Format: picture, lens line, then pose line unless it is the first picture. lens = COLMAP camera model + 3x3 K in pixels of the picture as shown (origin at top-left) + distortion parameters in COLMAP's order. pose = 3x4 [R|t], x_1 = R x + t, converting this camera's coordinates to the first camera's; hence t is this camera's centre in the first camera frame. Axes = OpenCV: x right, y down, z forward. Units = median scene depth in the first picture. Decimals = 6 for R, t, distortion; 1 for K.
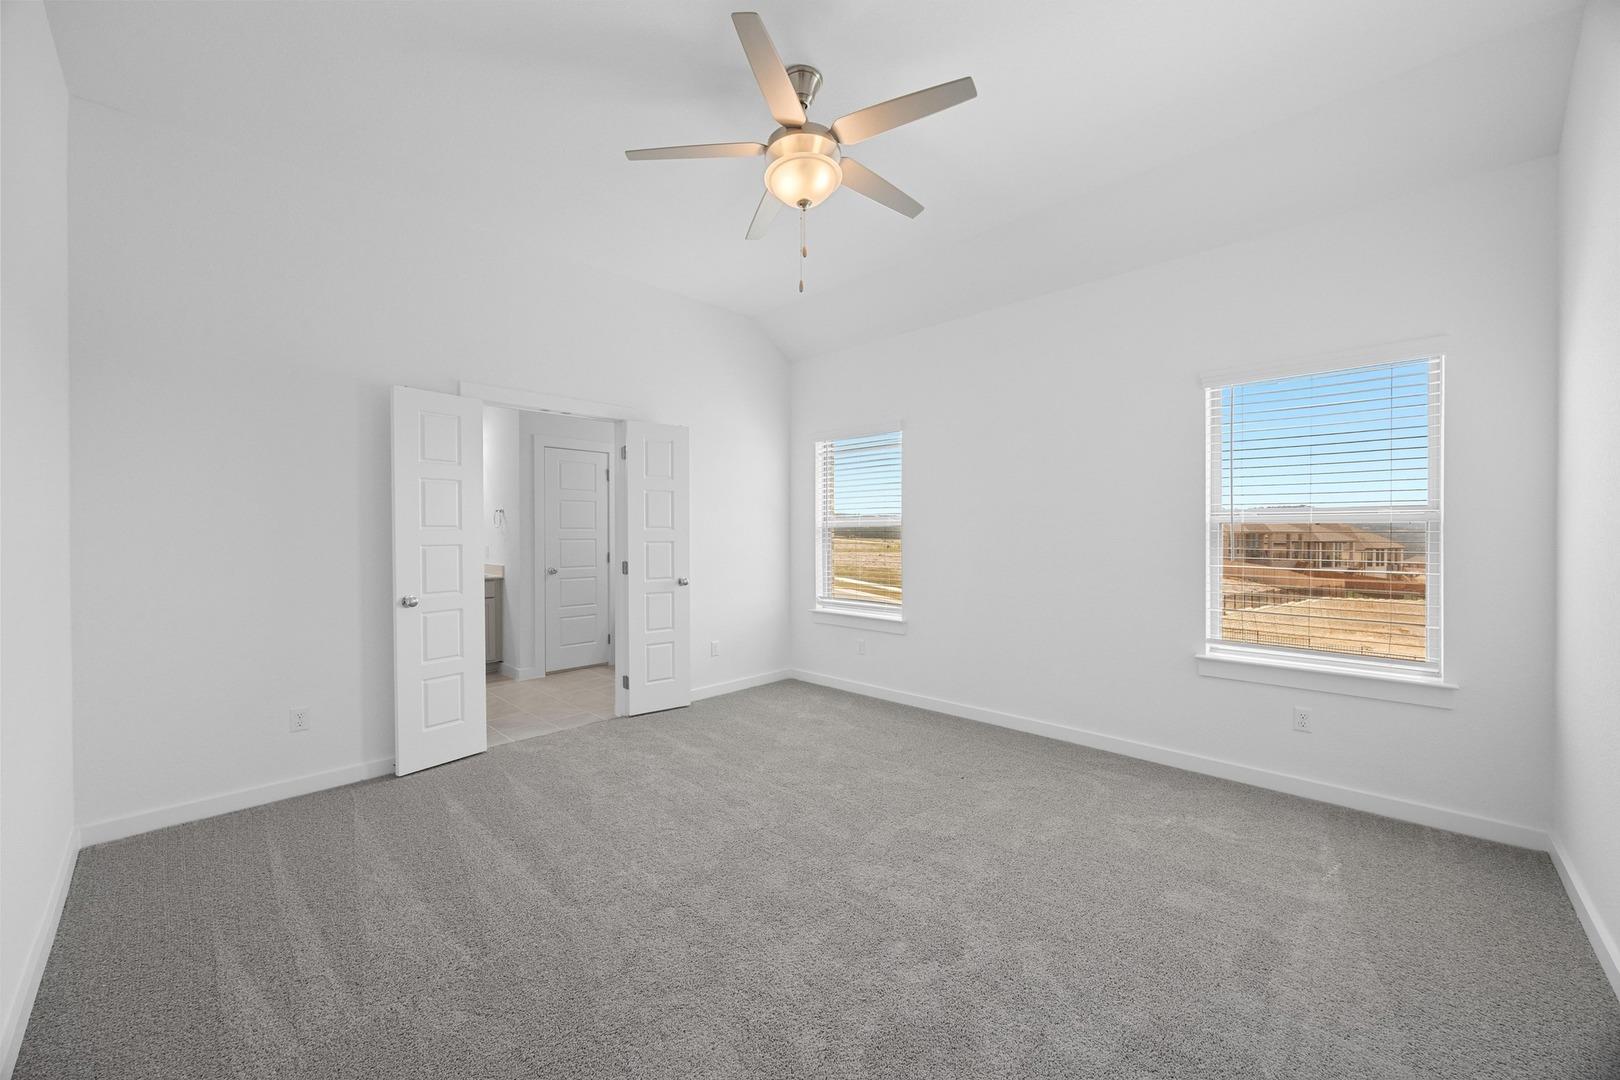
lens RADIAL K [[614.2, 0, 799.0], [0, 614.2, 533.4], [0, 0, 1]] dist [-0.005174, 0.001058]
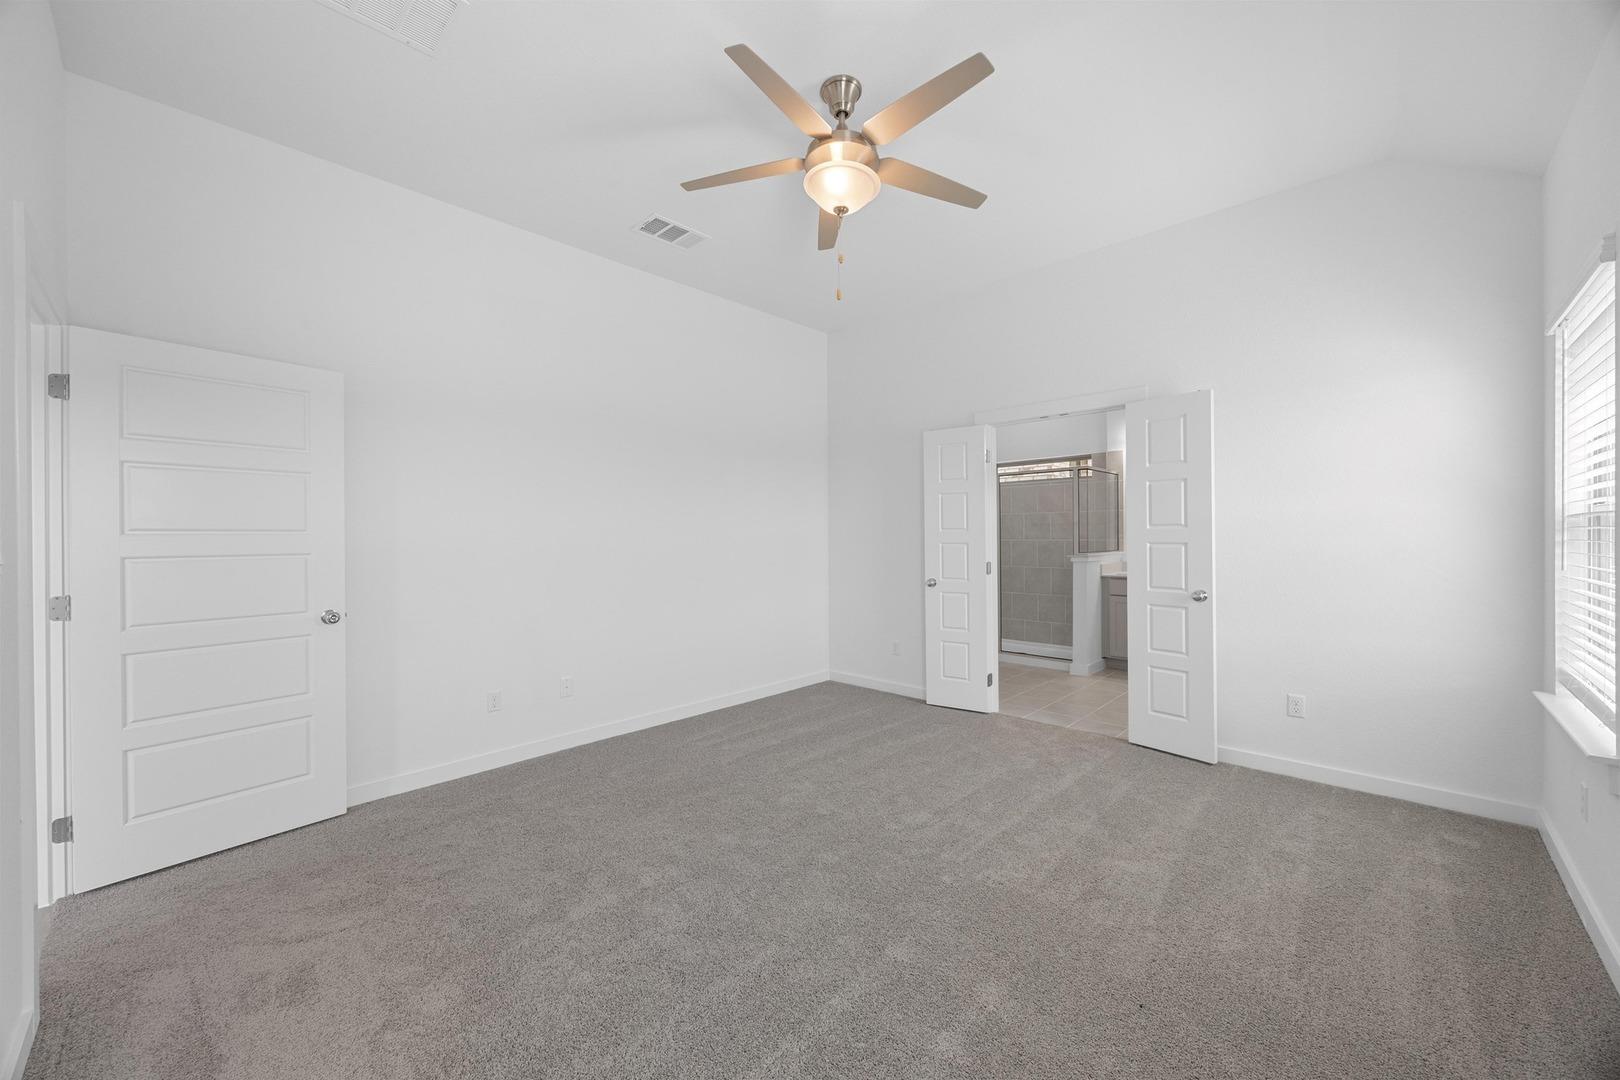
lens RADIAL K [[614.2, 0, 806.8], [0, 614.2, 533.0], [0, 0, 1]] dist [-0.005174, 0.001058]
pose [[0.012026, 0.004465, -0.999918, 0.578027], [0.009683, 0.999943, 0.004582, -0.008077], [0.999881, -0.009737, 0.011982, 0.524250]]
